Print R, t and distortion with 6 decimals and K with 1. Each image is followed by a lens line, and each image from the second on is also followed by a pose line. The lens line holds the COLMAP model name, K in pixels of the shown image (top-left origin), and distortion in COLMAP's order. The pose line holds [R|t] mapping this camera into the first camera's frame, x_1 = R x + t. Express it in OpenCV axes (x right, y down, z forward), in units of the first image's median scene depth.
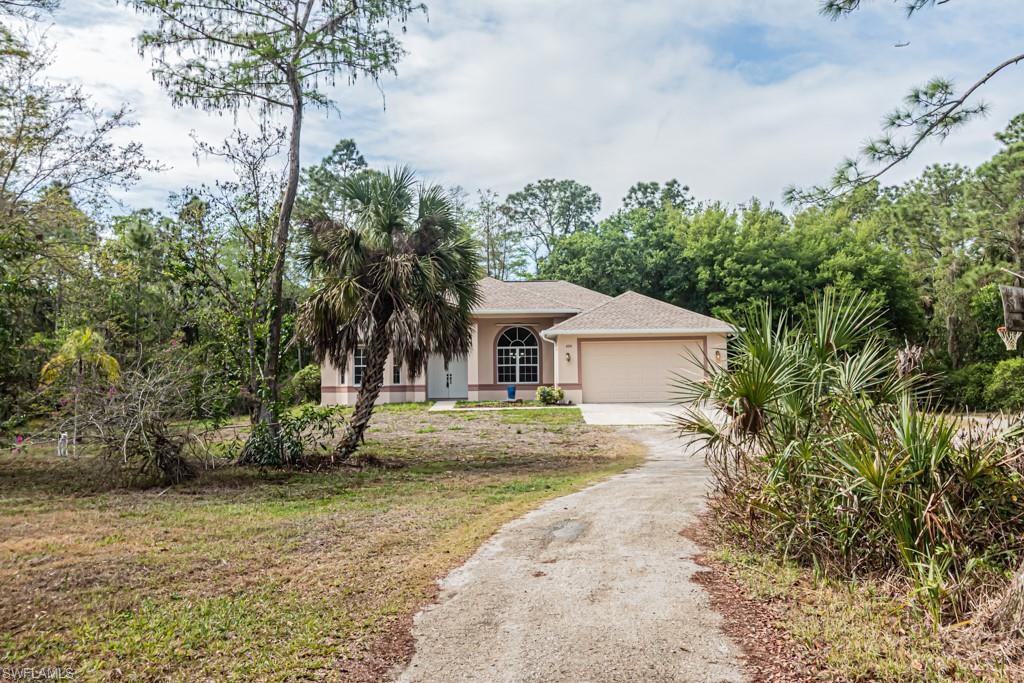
lens RADIAL K [[926.2, 0, 515.2], [0, 926.2, 343.1], [0, 0, 1]] dist [-0.029930, -0.024202]
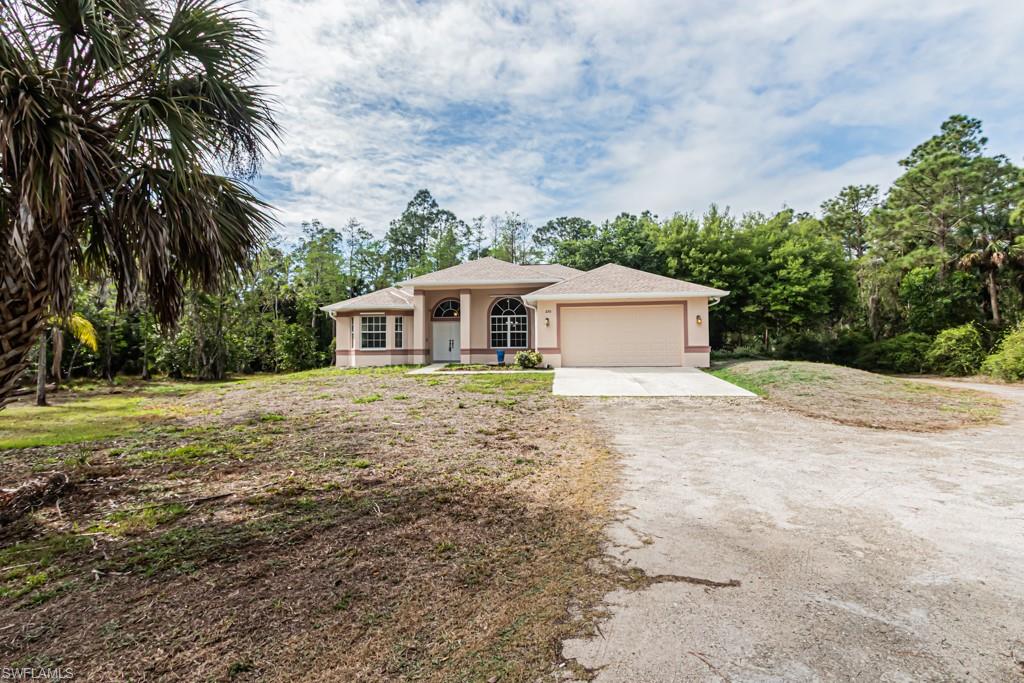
lens RADIAL K [[466.1, 0, 504.2], [0, 466.1, 338.4], [0, 0, 1]] dist [0.004396, -0.000652]
pose [[0.993124, -0.000708, -0.117067, 0.052524], [0.002746, 0.999847, 0.017249, 0.018011], [0.117037, -0.017452, 0.992974, 0.358417]]
